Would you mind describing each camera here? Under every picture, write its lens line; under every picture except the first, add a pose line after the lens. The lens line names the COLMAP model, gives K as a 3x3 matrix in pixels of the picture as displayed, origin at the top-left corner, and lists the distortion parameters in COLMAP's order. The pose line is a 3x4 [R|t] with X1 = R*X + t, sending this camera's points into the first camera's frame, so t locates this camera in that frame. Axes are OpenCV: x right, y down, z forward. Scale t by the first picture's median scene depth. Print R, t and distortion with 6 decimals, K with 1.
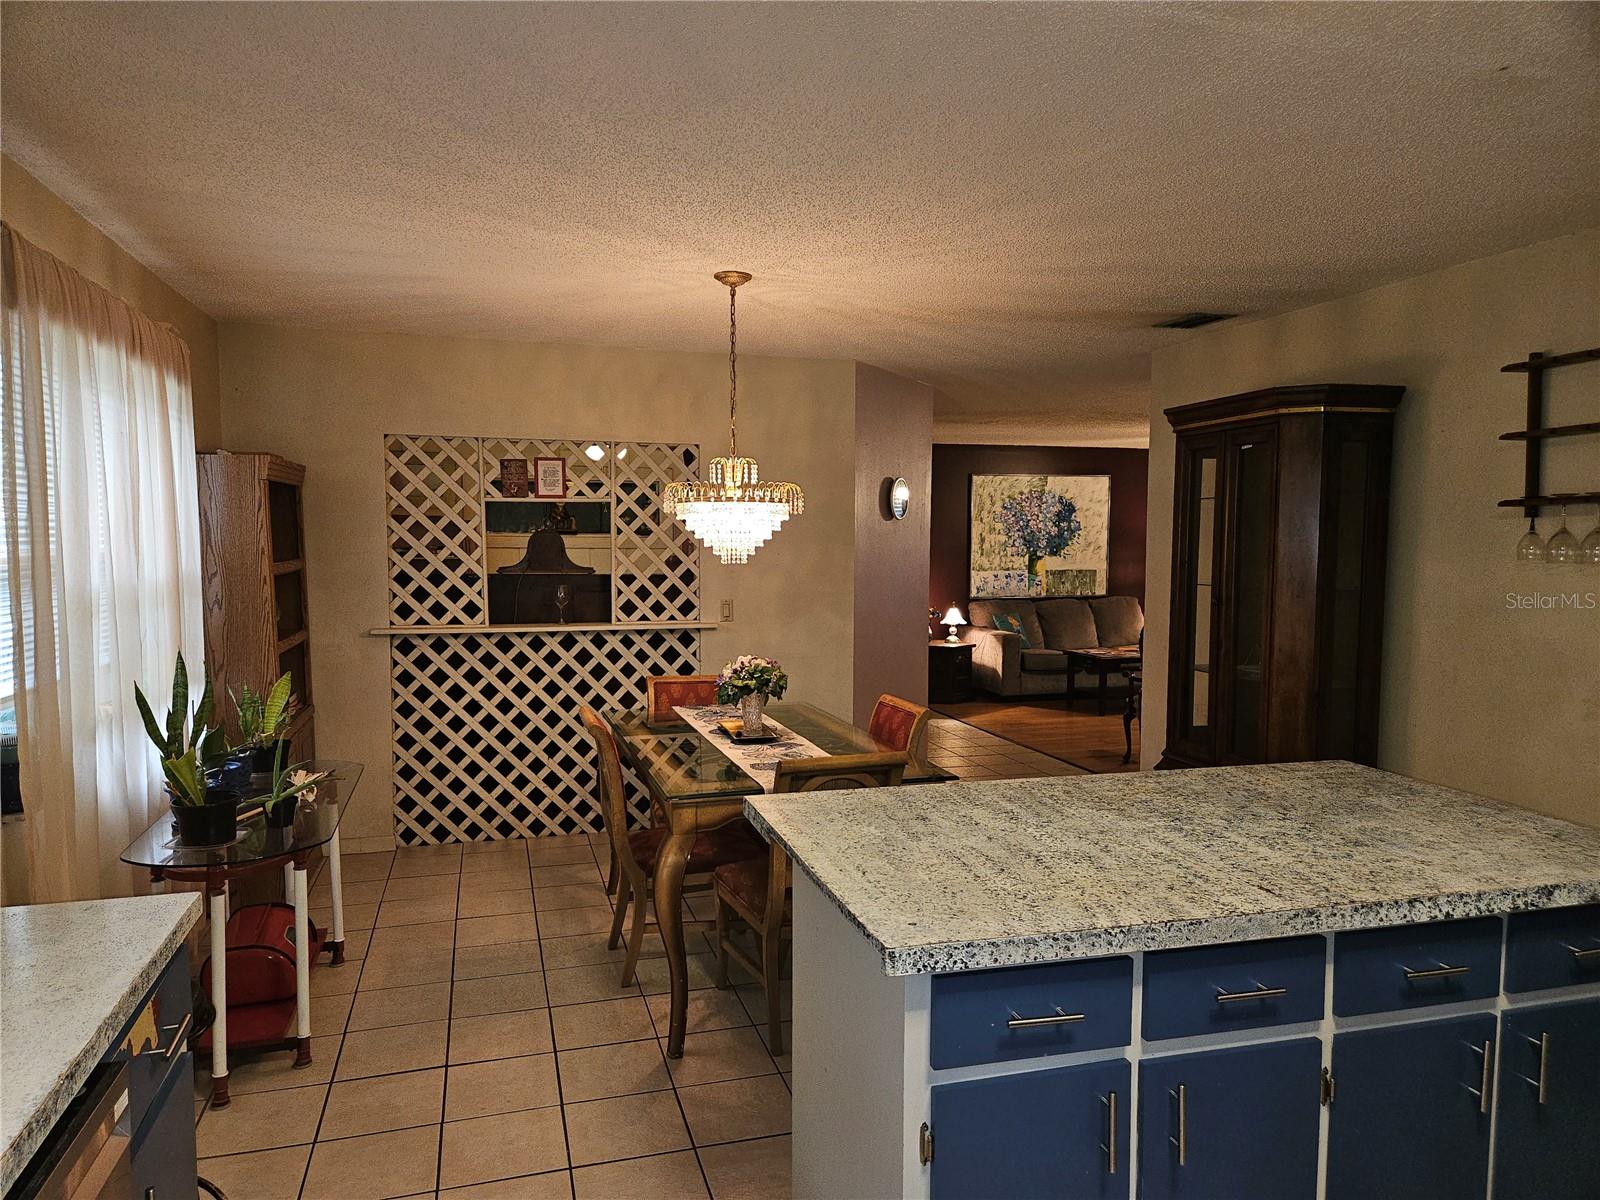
lens RADIAL K [[1064.7, 0, 790.2], [0, 1064.7, 622.8], [0, 0, 1]] dist [0.078469, -0.068696]
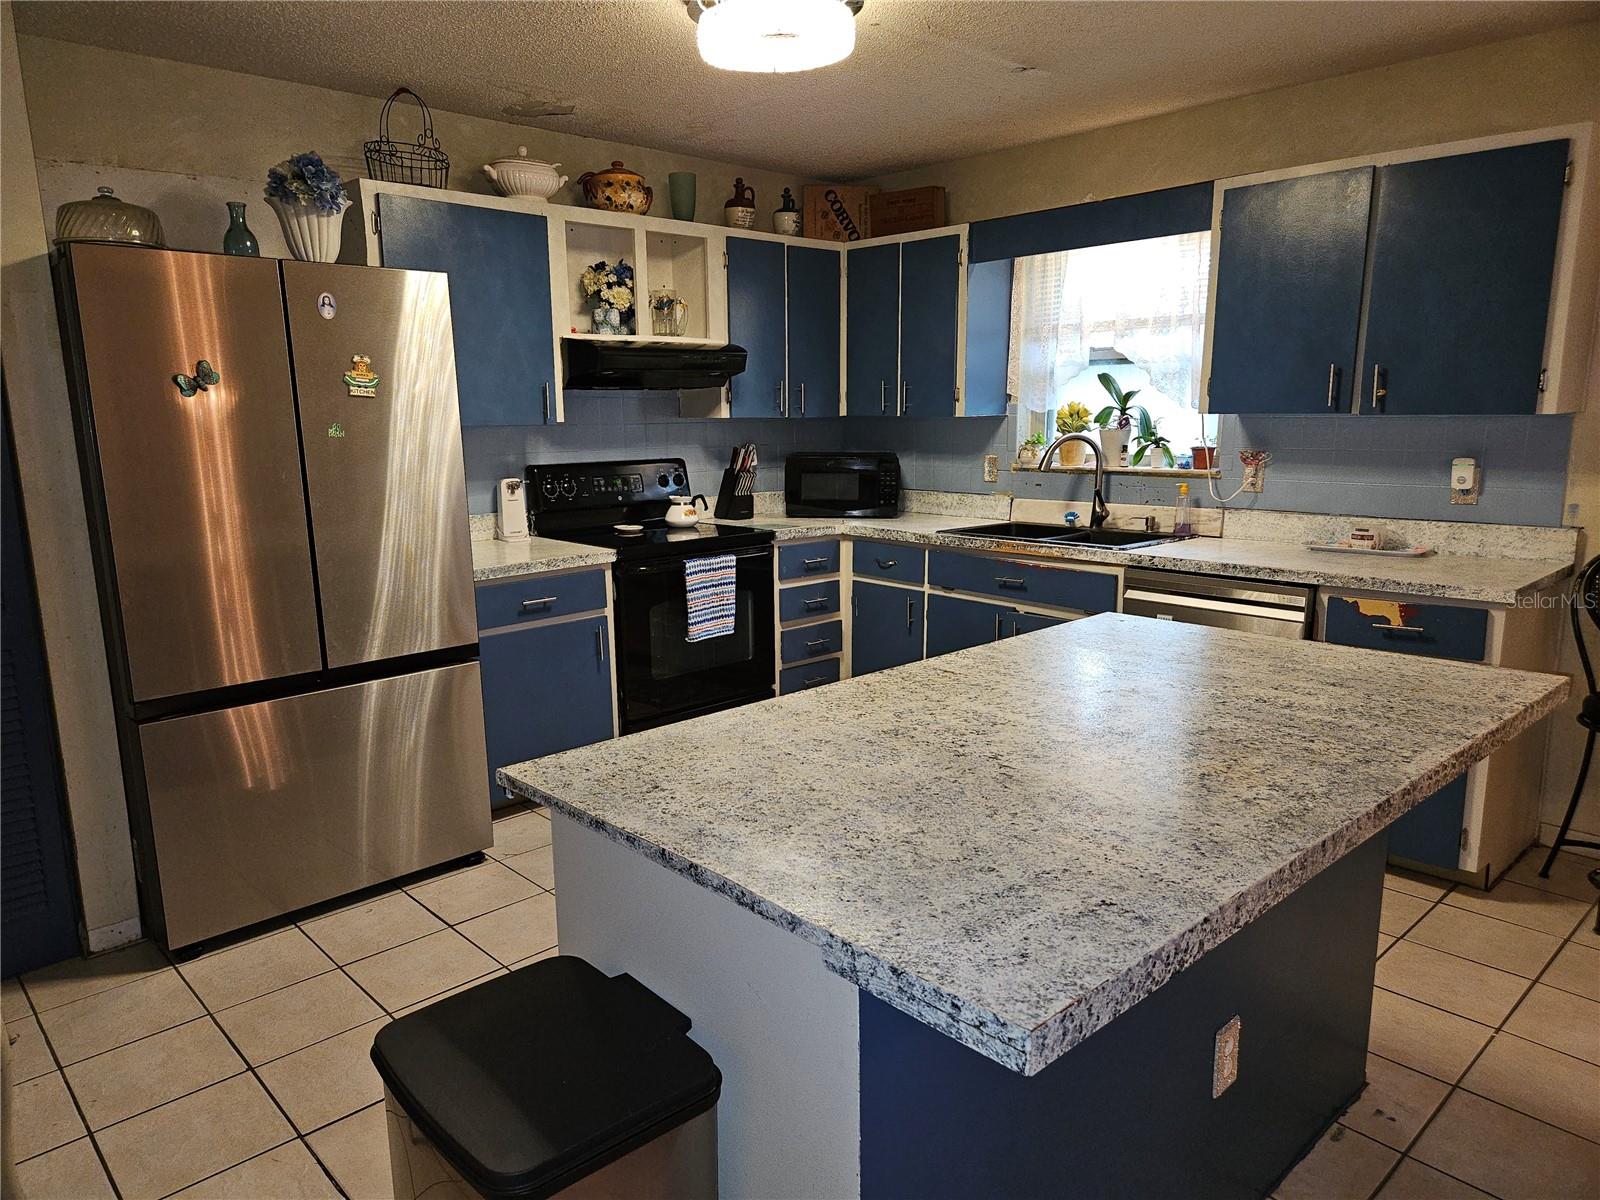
lens RADIAL K [[1064.7, 0, 784.5], [0, 1064.7, 625.7], [0, 0, 1]] dist [0.078469, -0.068696]
pose [[-0.892097, 0.100231, -0.440587, 0.388322], [-0.027790, 0.961069, 0.274907, -0.036649], [0.450989, 0.257488, -0.854581, 0.670608]]
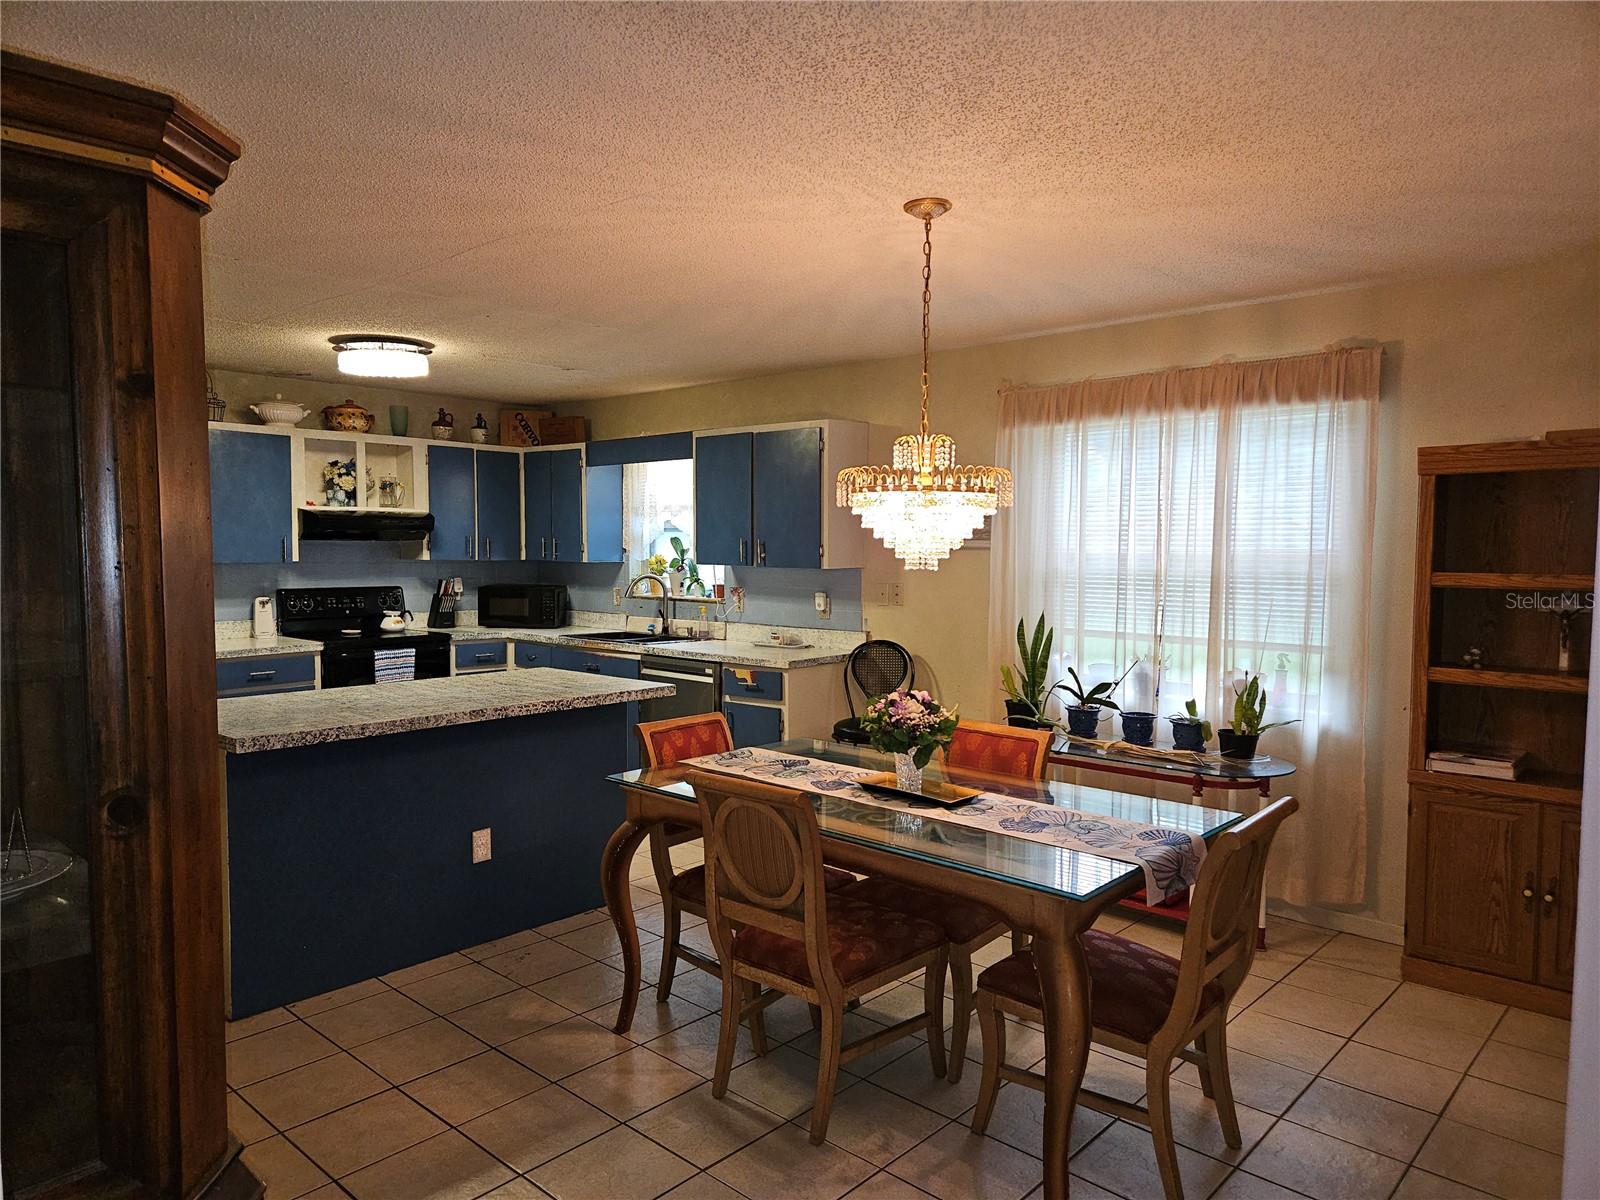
lens RADIAL K [[1064.7, 0, 793.3], [0, 1064.7, 612.8], [0, 0, 1]] dist [0.078469, -0.068696]
pose [[-0.853284, 0.027383, -0.520727, 0.331893], [-0.050430, 0.989605, 0.134677, -0.094660], [0.519002, 0.141178, -0.843034, 1.214294]]
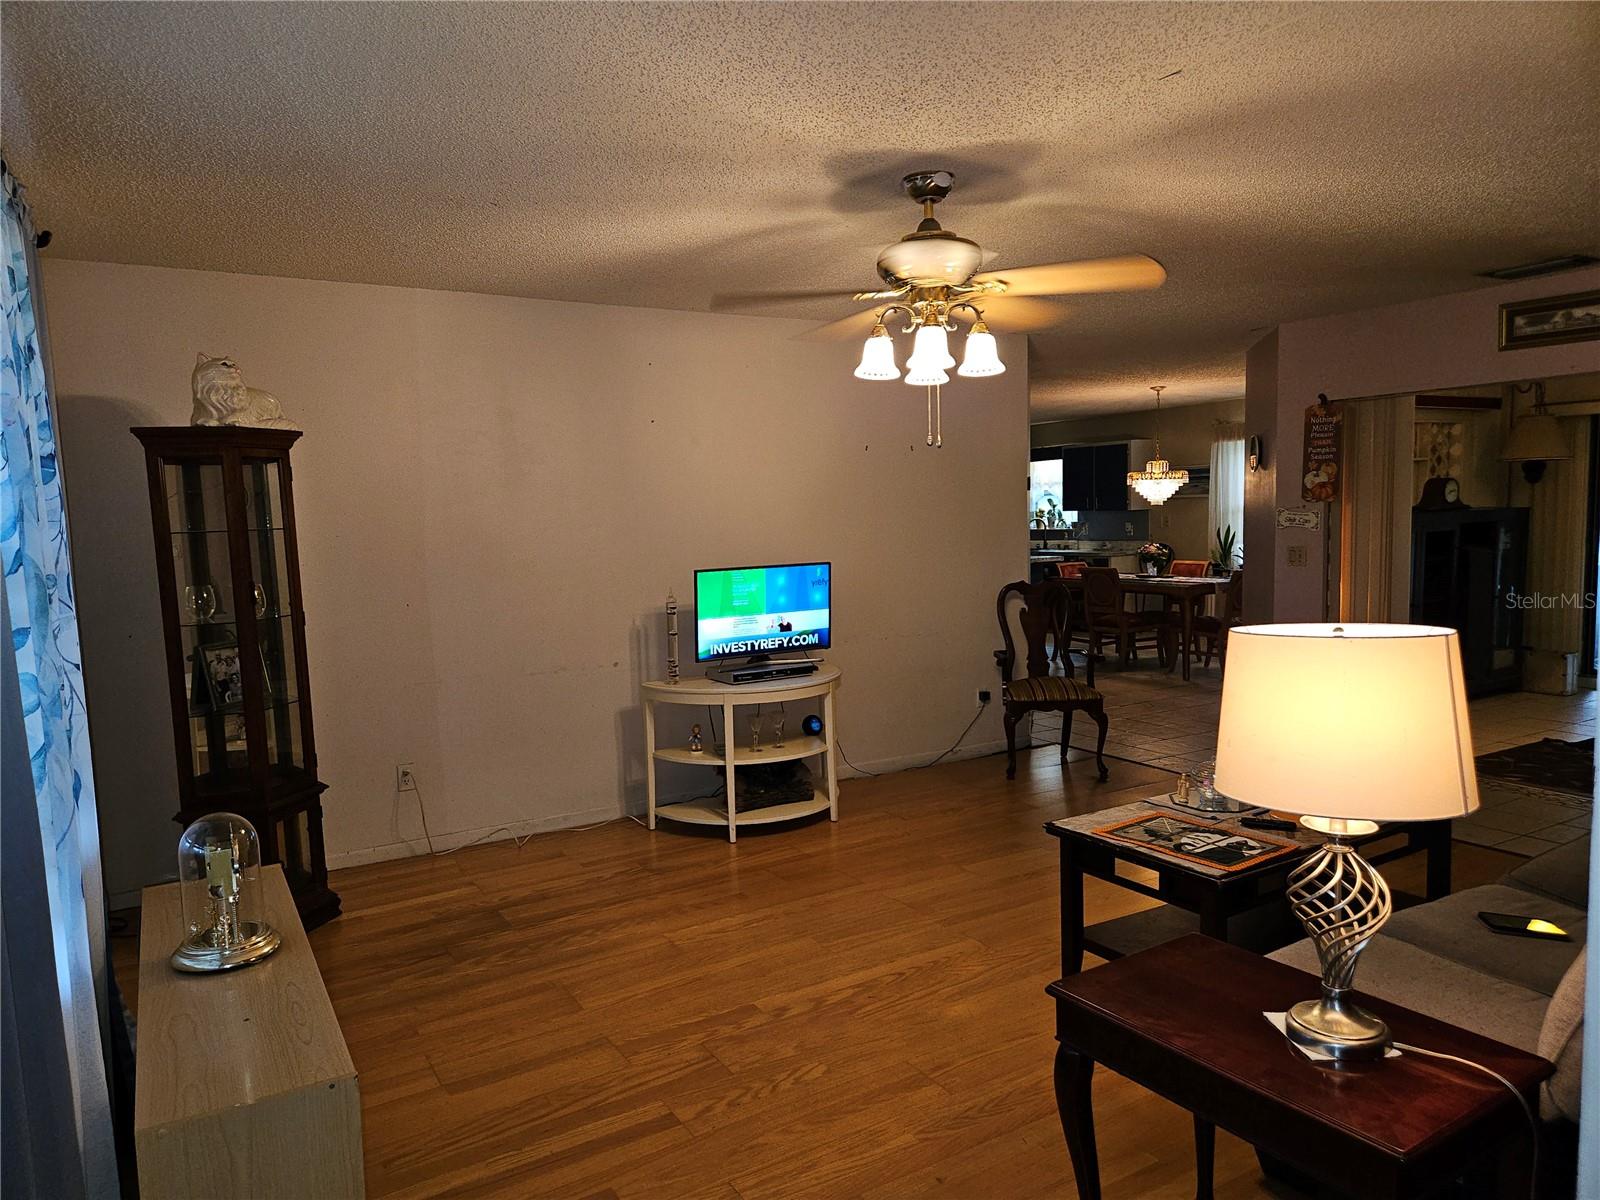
lens RADIAL K [[1064.7, 0, 800.4], [0, 1064.7, 613.1], [0, 0, 1]] dist [0.078469, -0.068696]
pose [[-0.965492, 0.046823, -0.256190, 1.026014], [0.001892, 0.984941, 0.172883, -0.177979], [0.260427, 0.166432, -0.951040, 2.363588]]
